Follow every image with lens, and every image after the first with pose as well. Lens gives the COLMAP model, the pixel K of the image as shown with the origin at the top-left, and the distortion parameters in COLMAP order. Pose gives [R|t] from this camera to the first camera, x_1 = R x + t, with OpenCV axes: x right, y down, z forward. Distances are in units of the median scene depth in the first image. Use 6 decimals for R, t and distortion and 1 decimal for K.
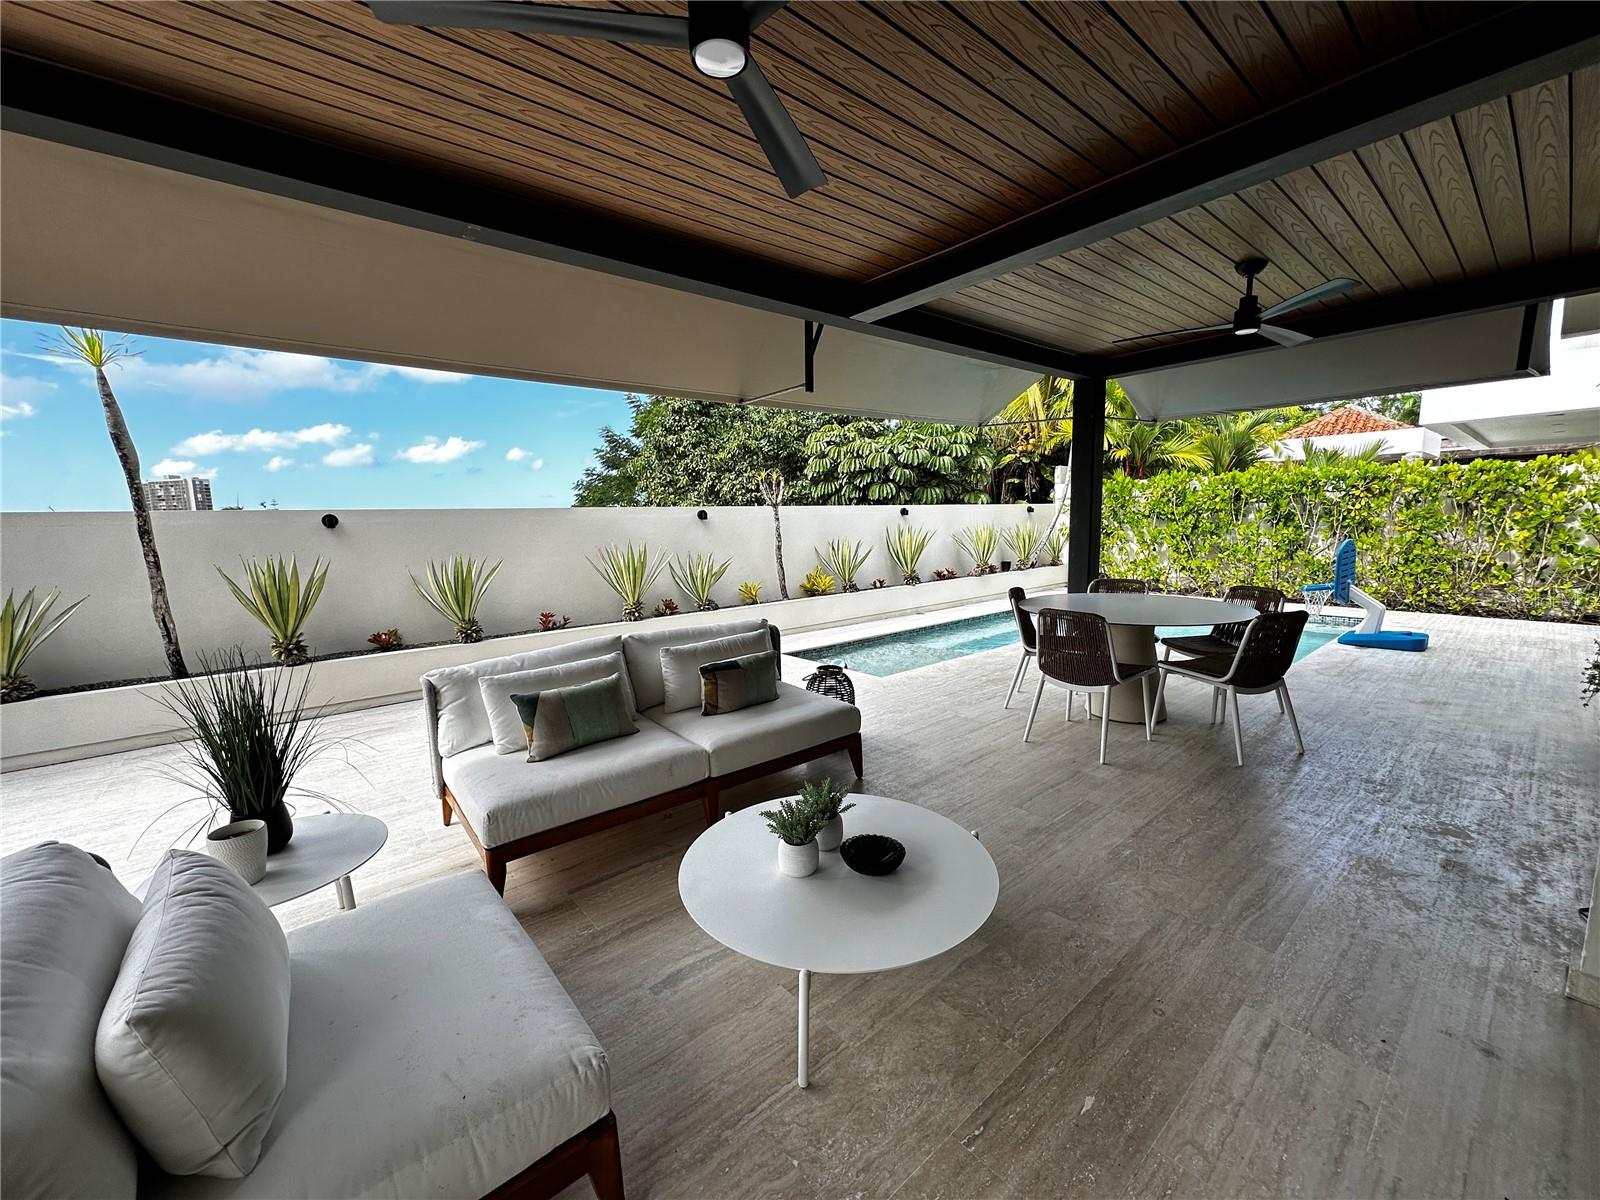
lens RADIAL K [[636.1, 0, 796.3], [0, 636.1, 604.3], [0, 0, 1]] dist [-0.003515, 0.000357]
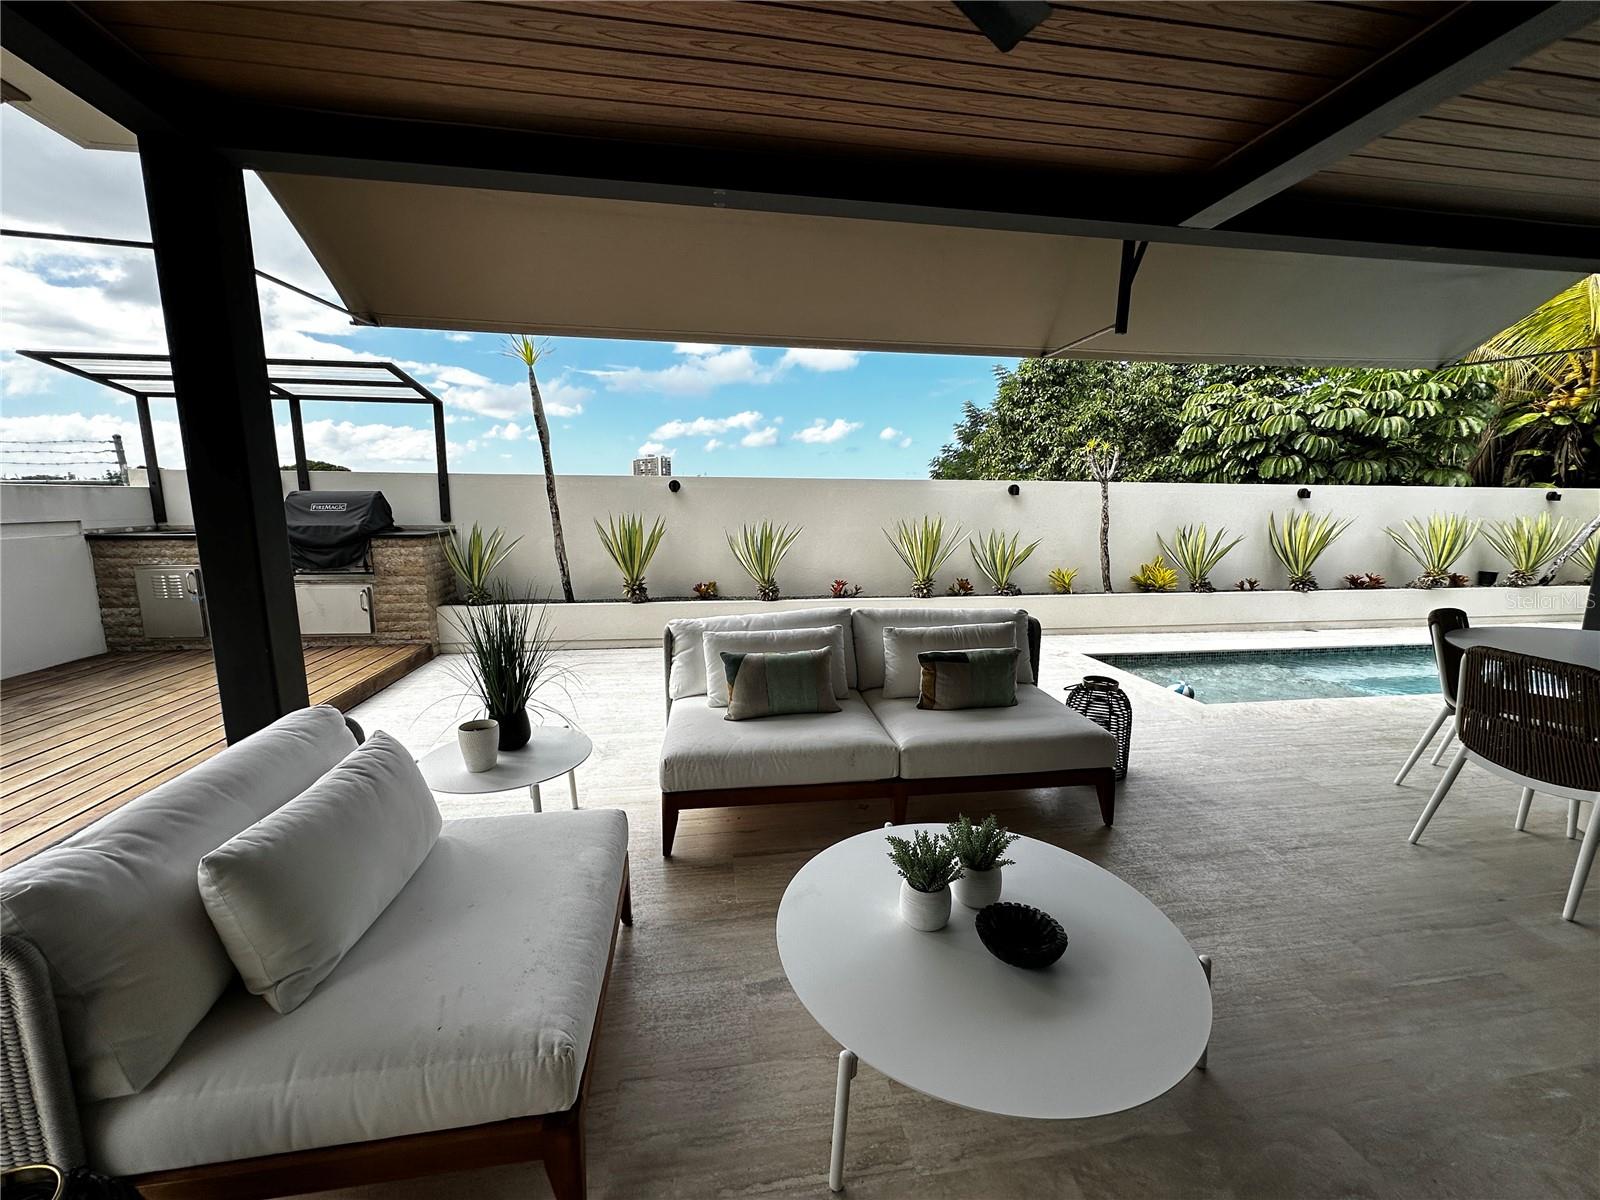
lens RADIAL K [[636.1, 0, 798.4], [0, 636.1, 602.3], [0, 0, 1]] dist [-0.003515, 0.000357]
pose [[0.856885, 0.111976, -0.503198, 0.122704], [-0.096154, 0.993711, 0.057391, -0.006969], [0.506460, -0.000793, 0.862263, 0.120944]]
